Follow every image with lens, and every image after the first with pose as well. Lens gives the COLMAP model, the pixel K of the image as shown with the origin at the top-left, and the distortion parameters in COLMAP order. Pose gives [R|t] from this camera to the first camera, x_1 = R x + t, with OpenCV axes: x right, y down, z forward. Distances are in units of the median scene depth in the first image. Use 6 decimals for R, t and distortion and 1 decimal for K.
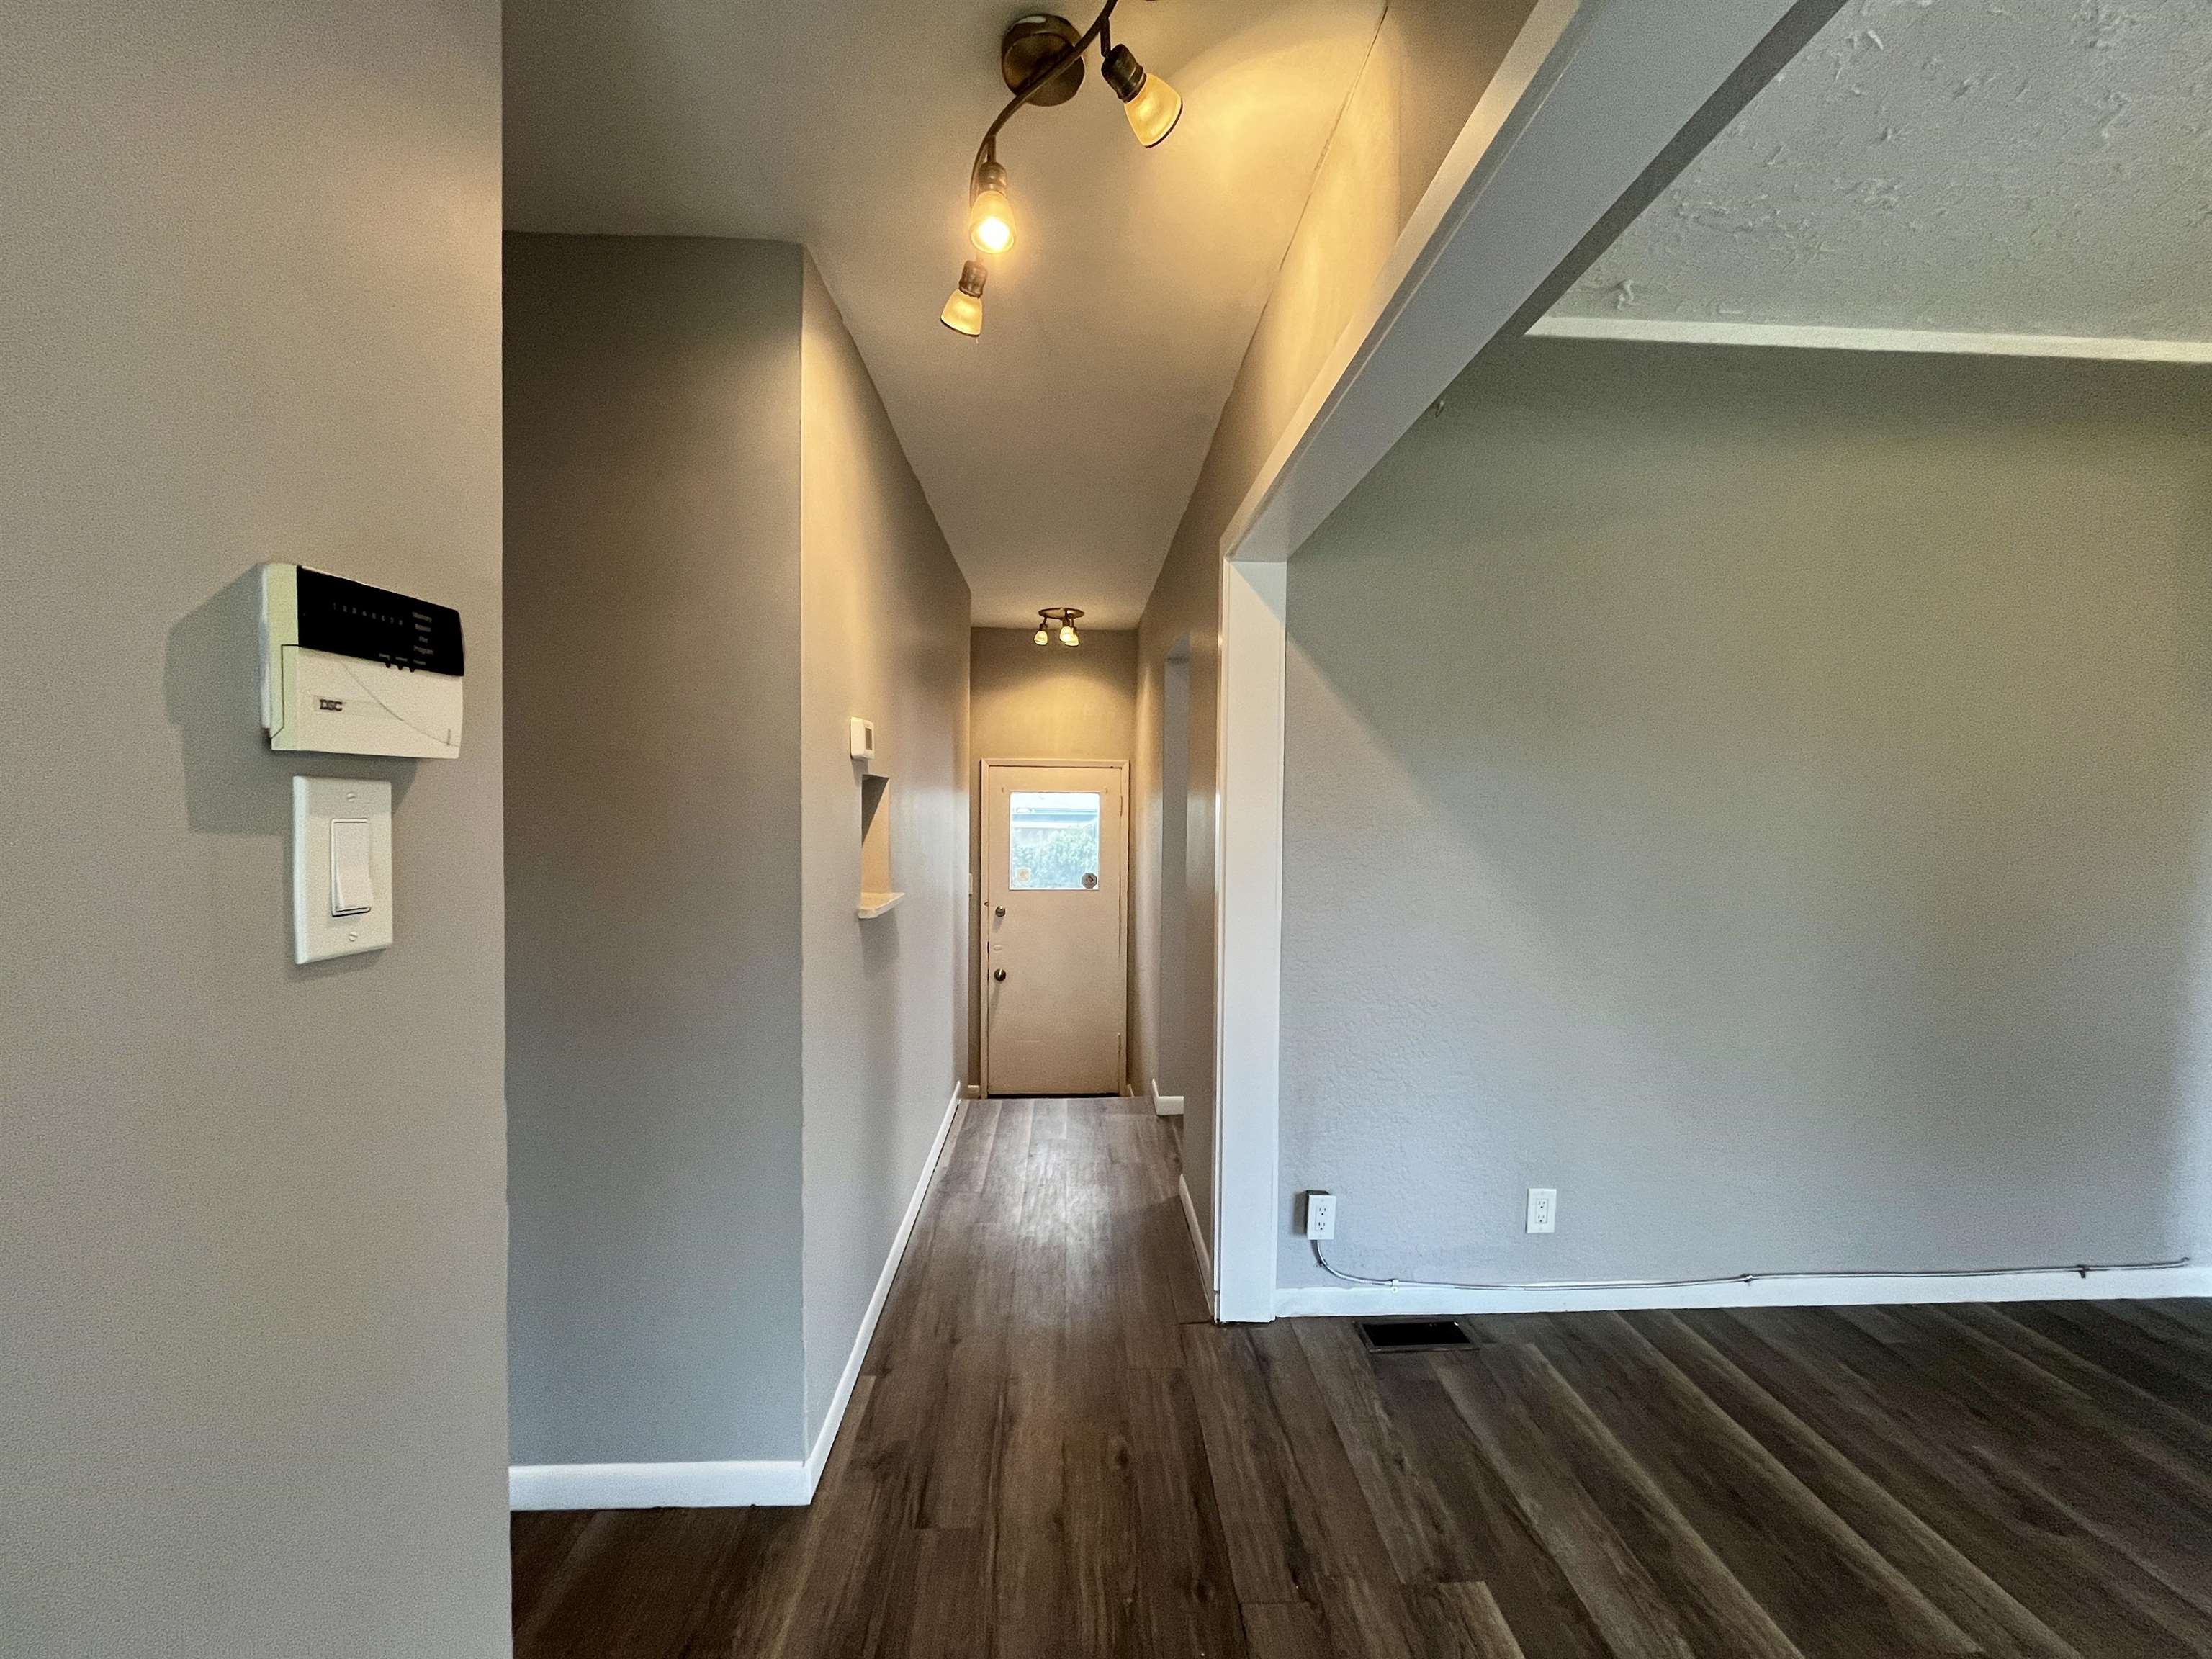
lens RADIAL K [[882.3, 0, 1114.1], [0, 882.3, 824.9], [0, 0, 1]] dist [-0.001952, 0.000404]
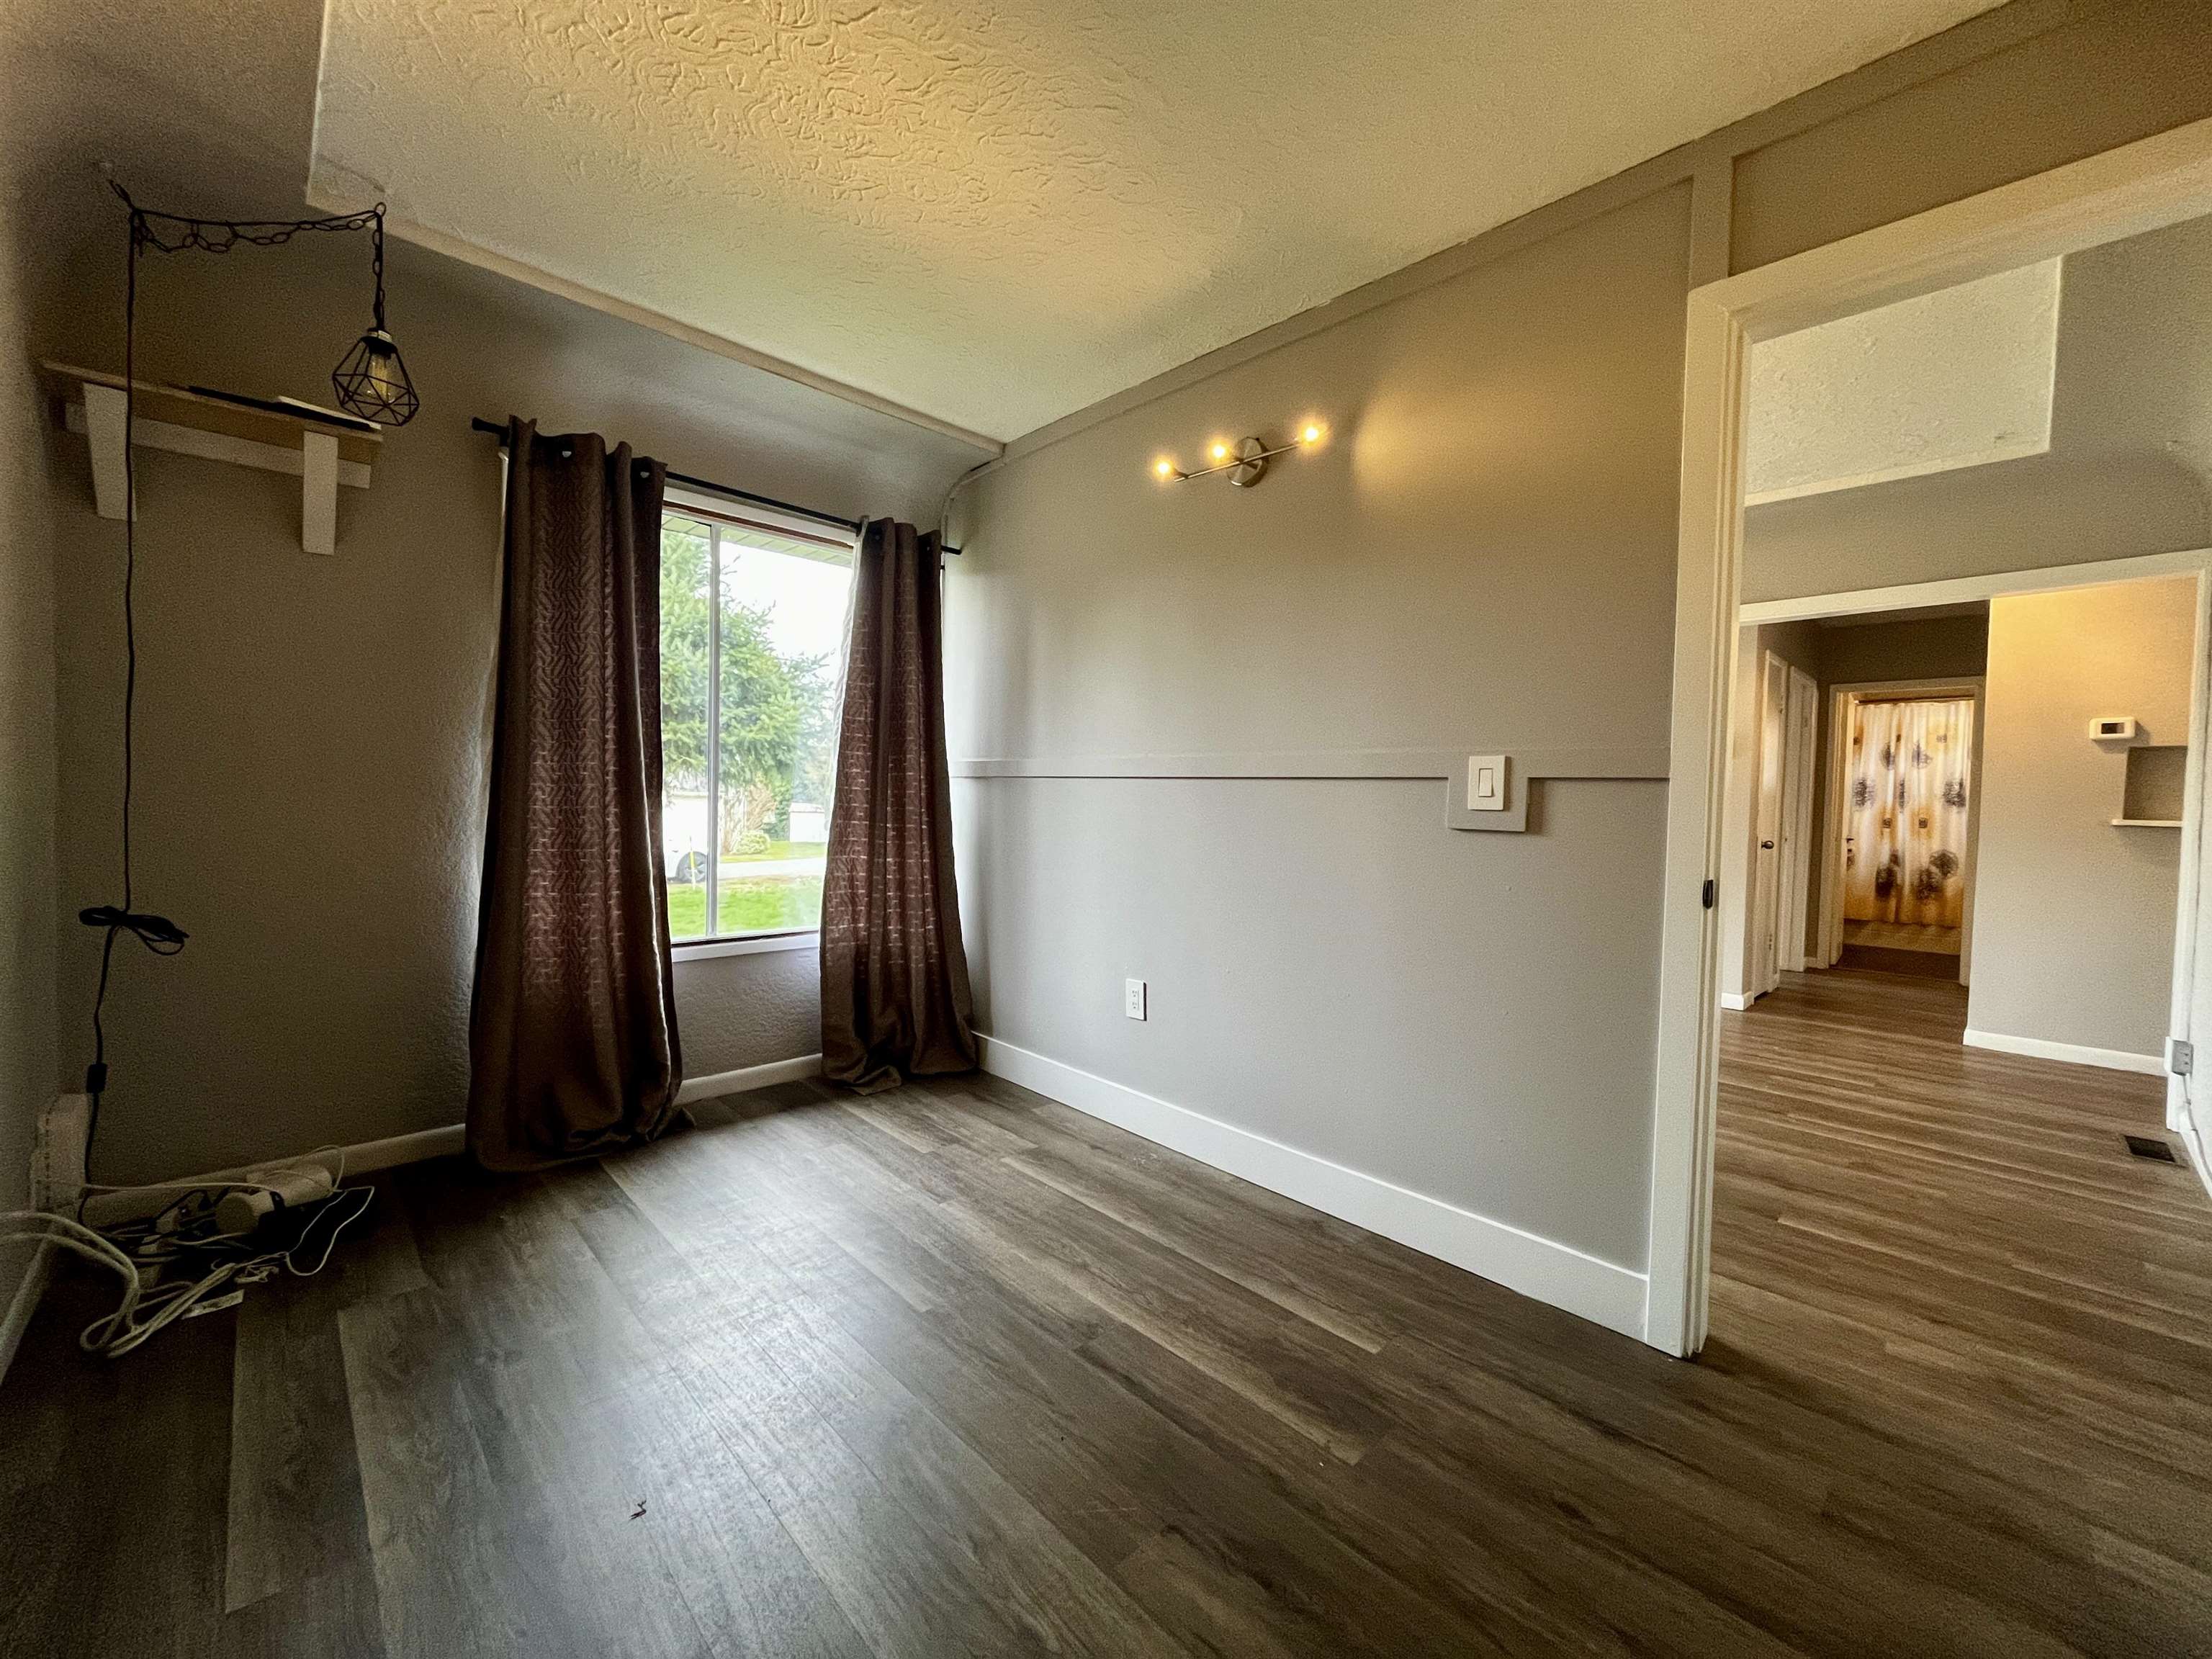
lens RADIAL K [[891.2, 0, 1108.5], [0, 891.2, 826.0], [0, 0, 1]] dist [-0.001226, -0.000375]
pose [[-0.753328, -0.006019, -0.657617, 2.439764], [-0.047796, 0.997815, 0.045620, 0.122599], [0.655905, 0.065799, -0.751970, 0.983277]]
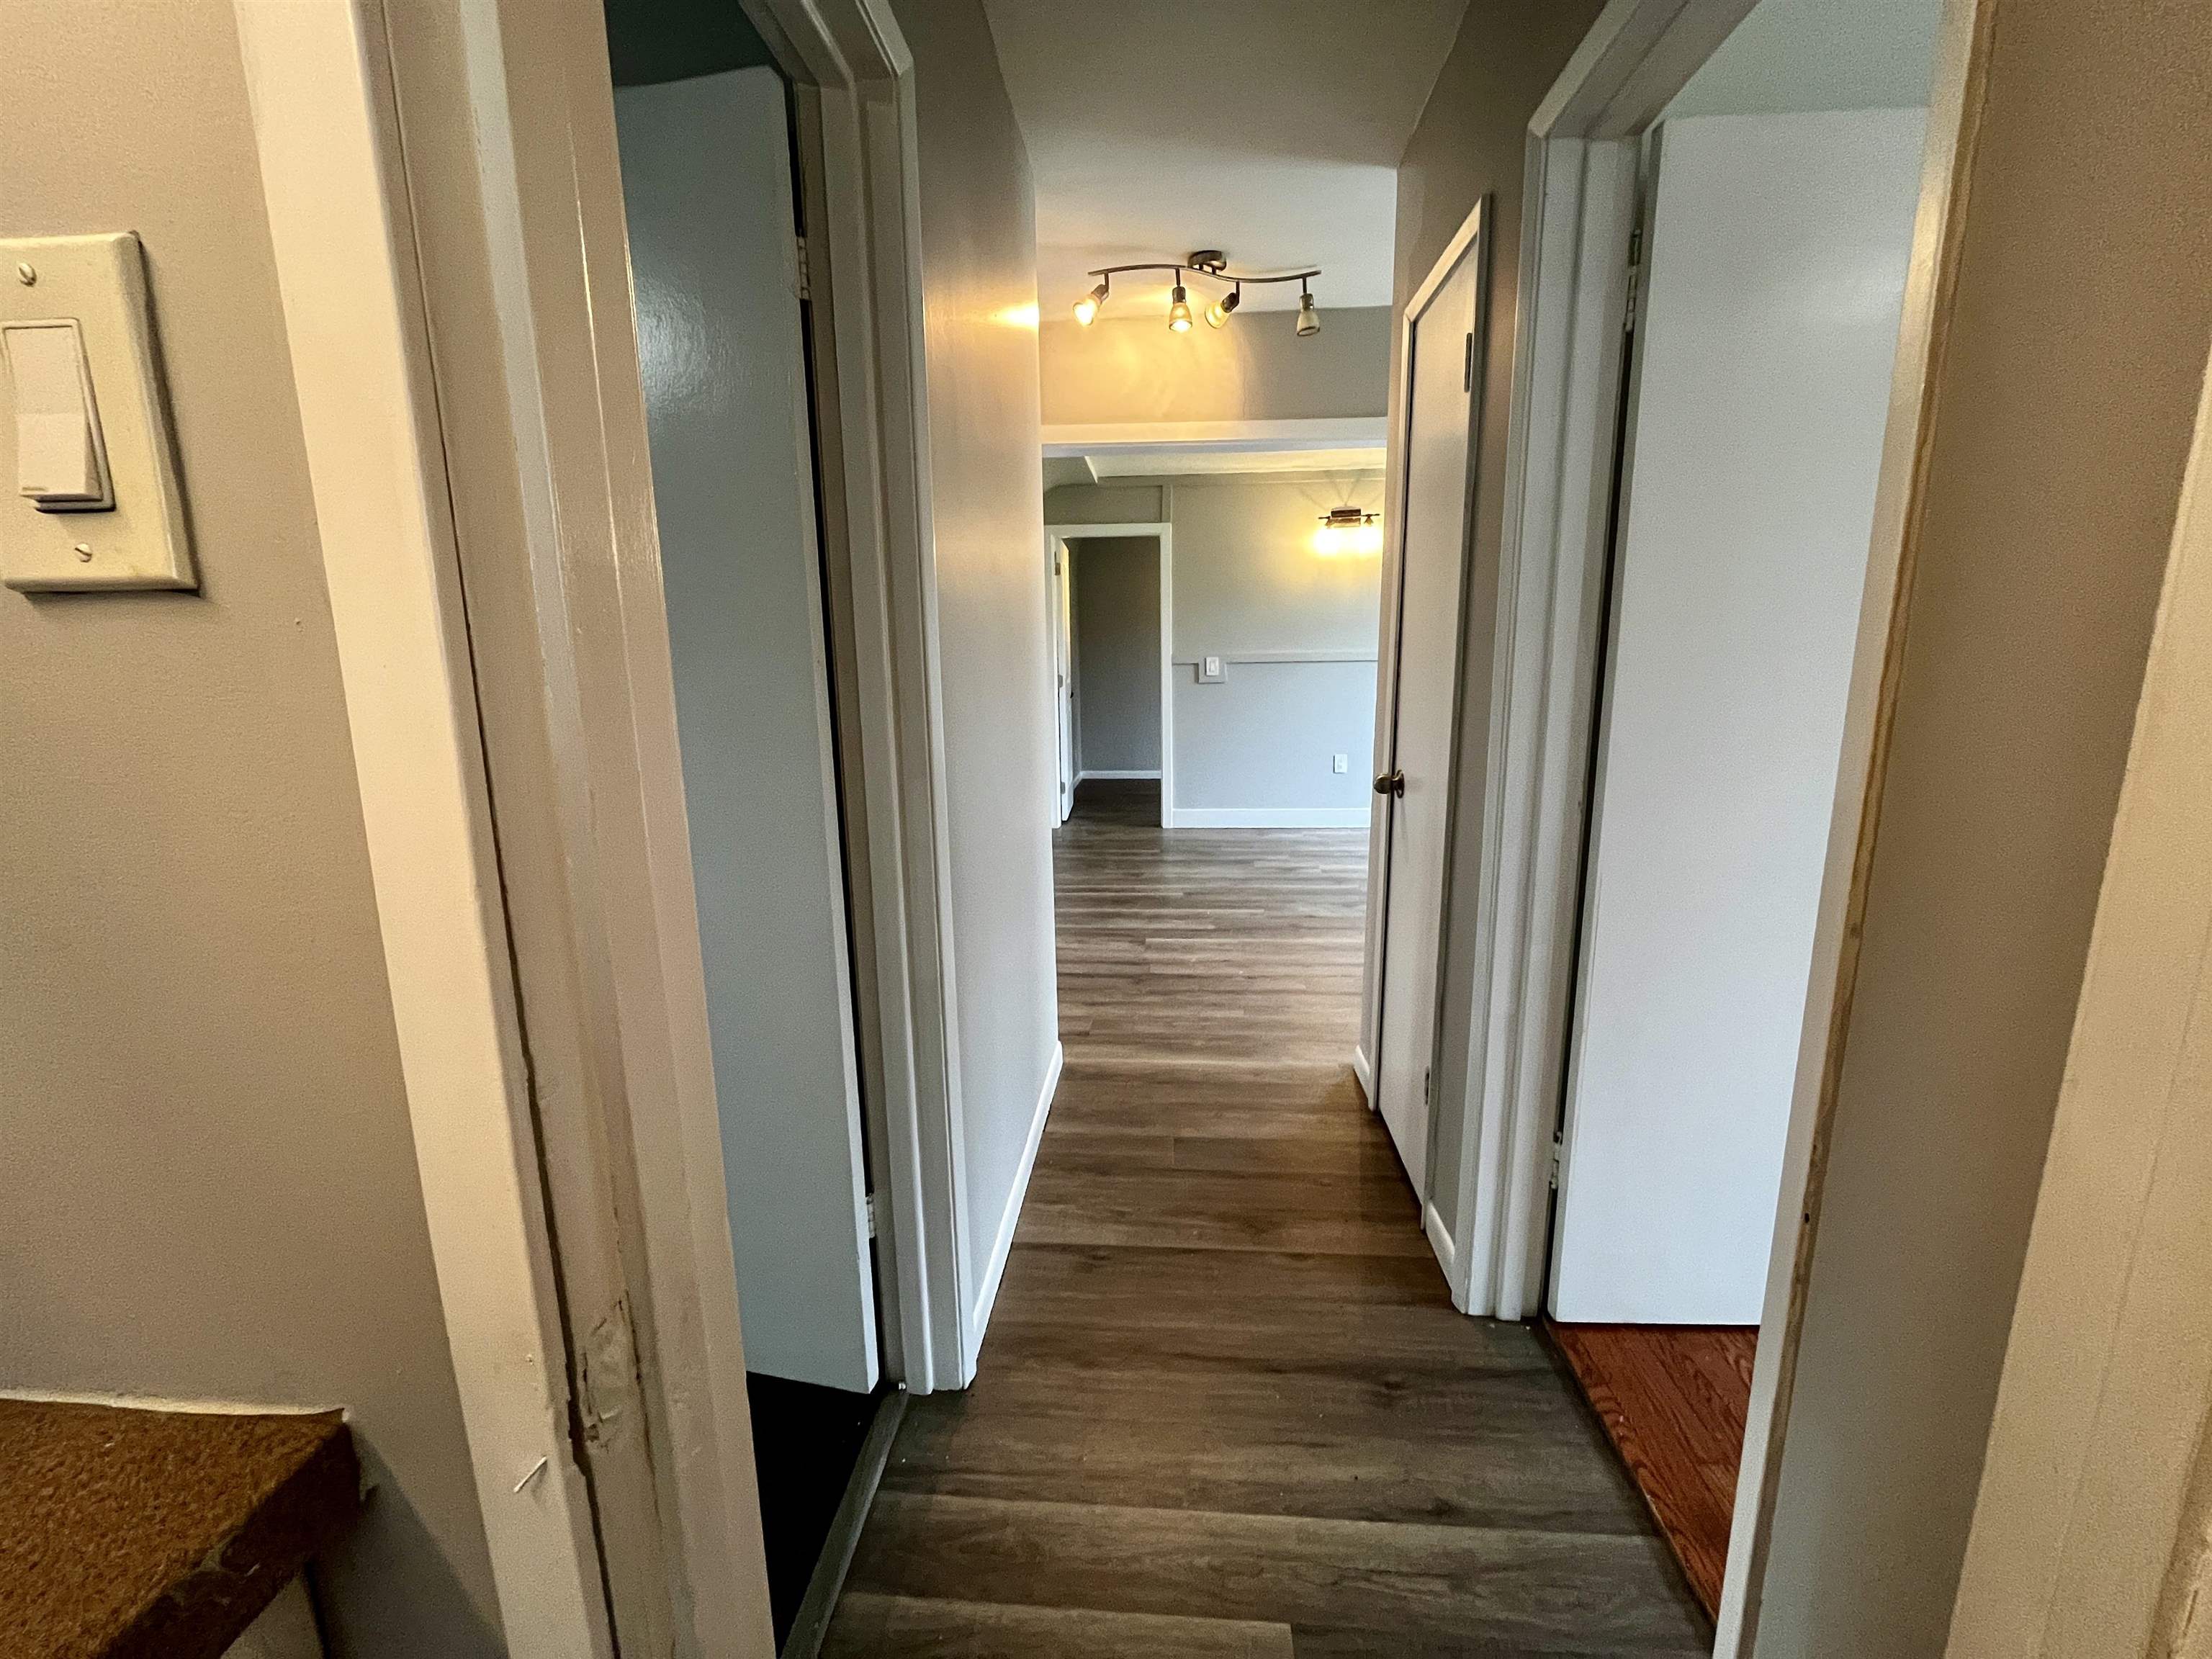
lens RADIAL K [[891.2, 0, 1108.5], [0, 891.2, 826.0], [0, 0, 1]] dist [-0.001226, -0.000375]
pose [[0.121018, -0.194480, 0.973413, -1.415508], [0.033294, 0.980863, 0.191829, 0.039137], [-0.992092, 0.009194, 0.125177, 0.556286]]
